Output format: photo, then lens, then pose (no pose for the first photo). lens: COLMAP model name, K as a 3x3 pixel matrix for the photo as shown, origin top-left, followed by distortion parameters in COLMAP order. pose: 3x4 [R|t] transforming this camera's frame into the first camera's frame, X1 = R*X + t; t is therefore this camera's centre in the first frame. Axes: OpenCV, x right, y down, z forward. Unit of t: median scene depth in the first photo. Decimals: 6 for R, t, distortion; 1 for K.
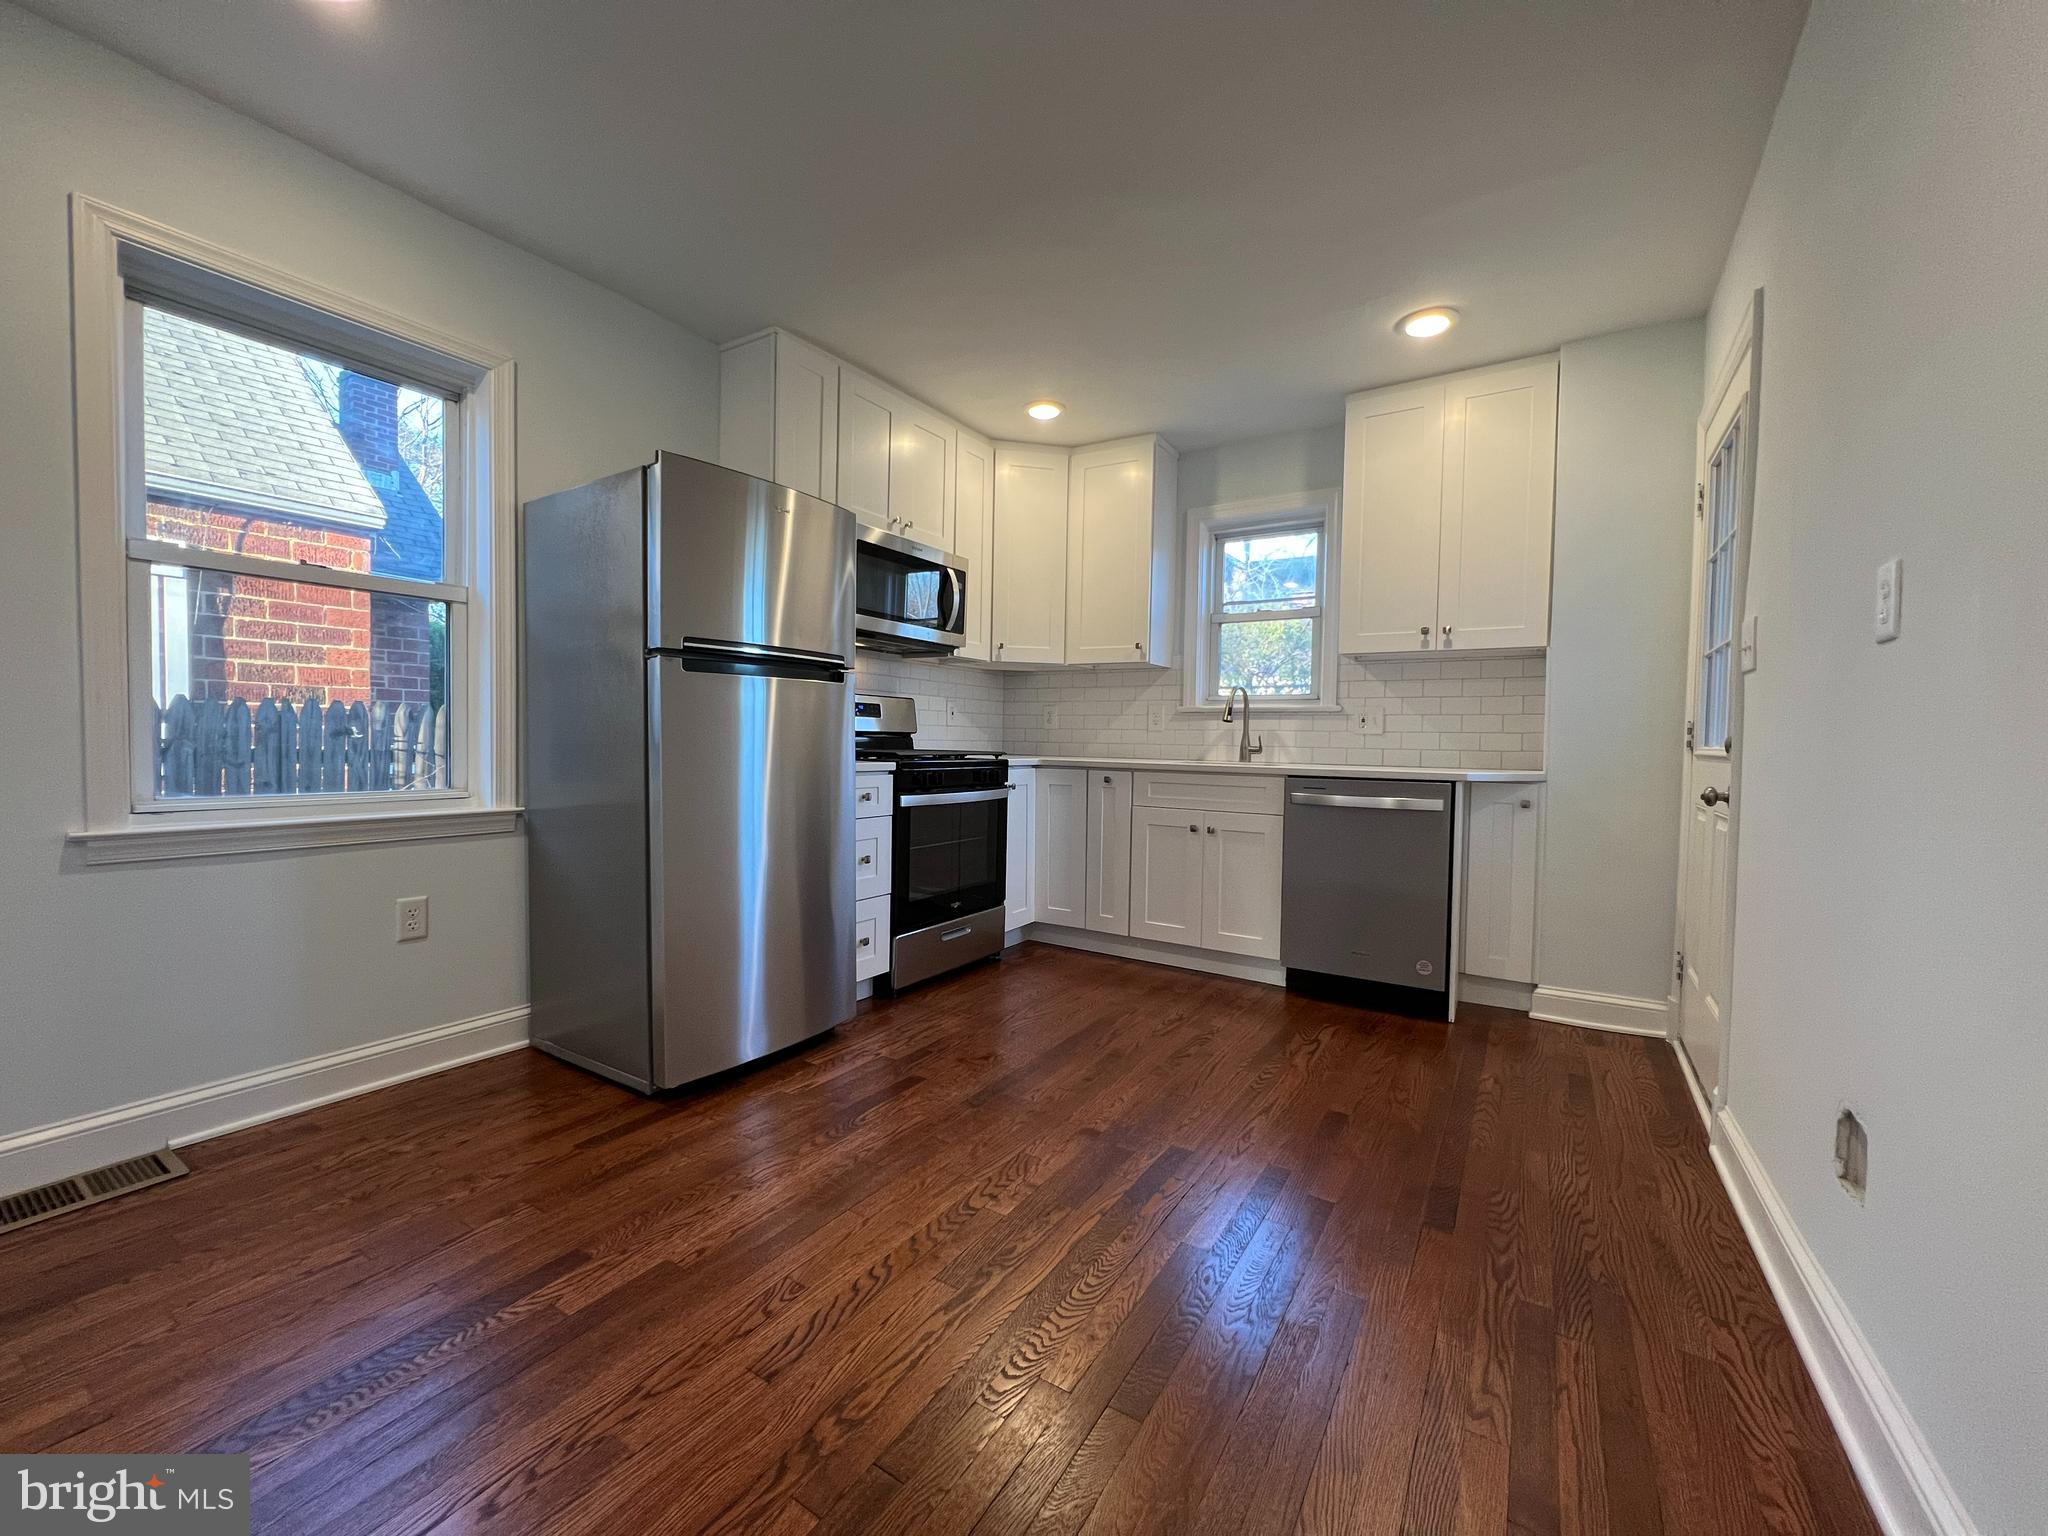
lens RADIAL K [[826.5, 0, 1015.6], [0, 826.5, 765.5], [0, 0, 1]] dist [0.001442, -0.000978]
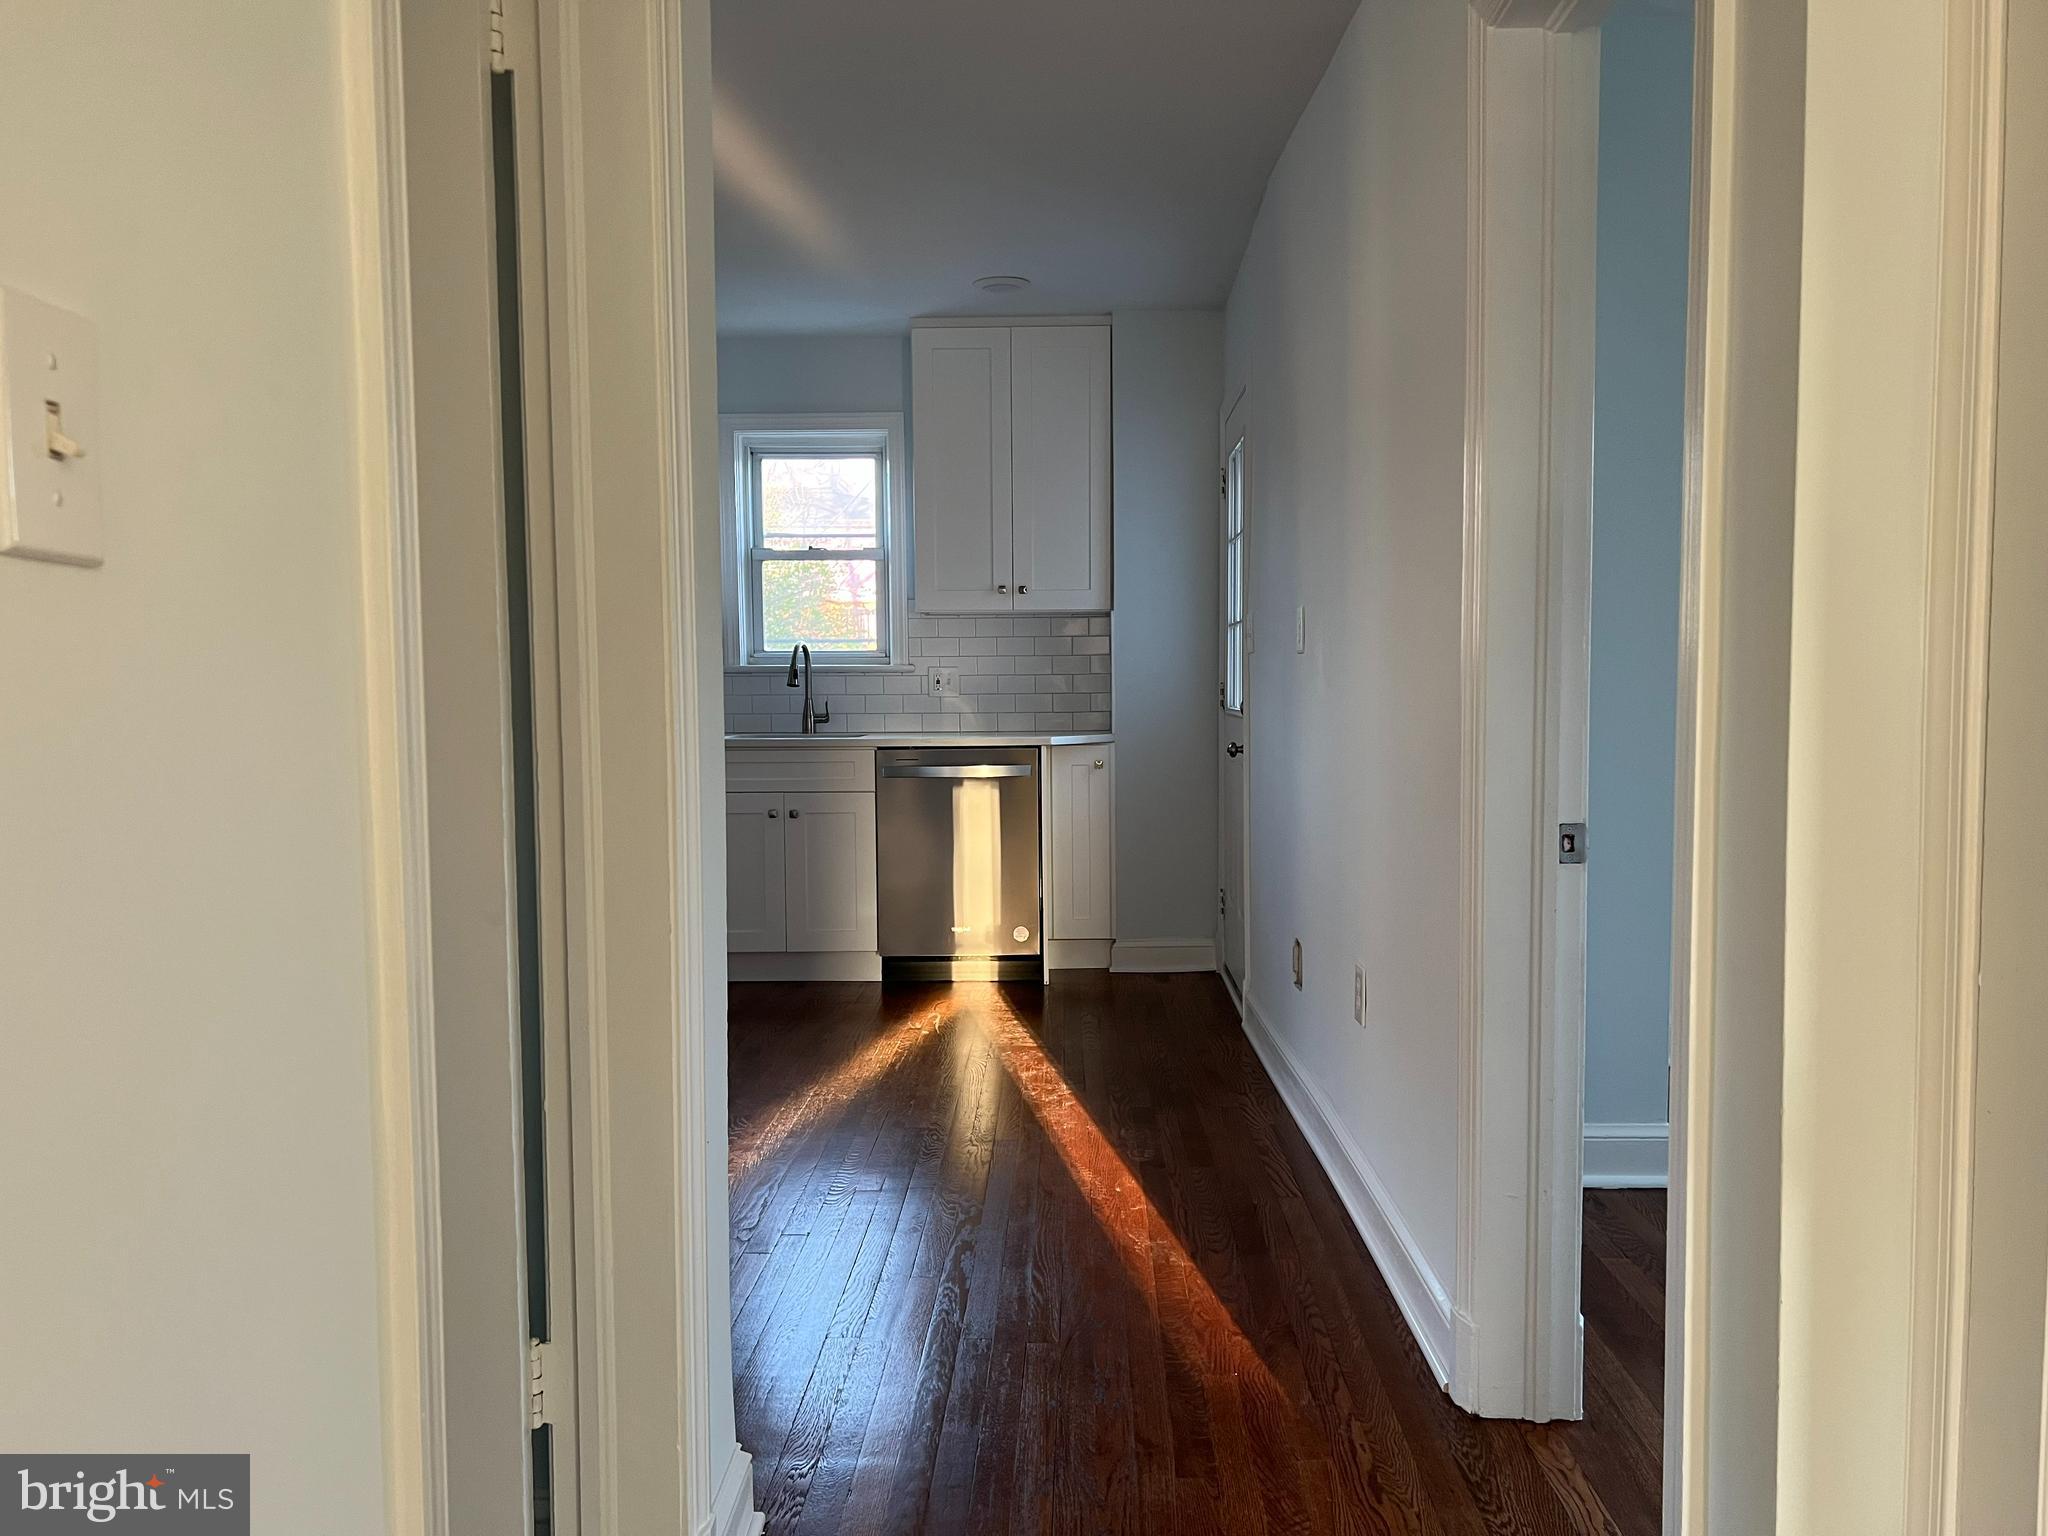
lens RADIAL K [[1541.7, 0, 1022.8], [0, 1541.7, 769.6], [0, 0, 1]] dist [0.063012, -0.061721]
pose [[0.857430, -0.055914, 0.511553, -0.347421], [0.040896, 0.998339, 0.040572, -0.021930], [-0.512972, -0.013867, 0.858293, -0.465001]]
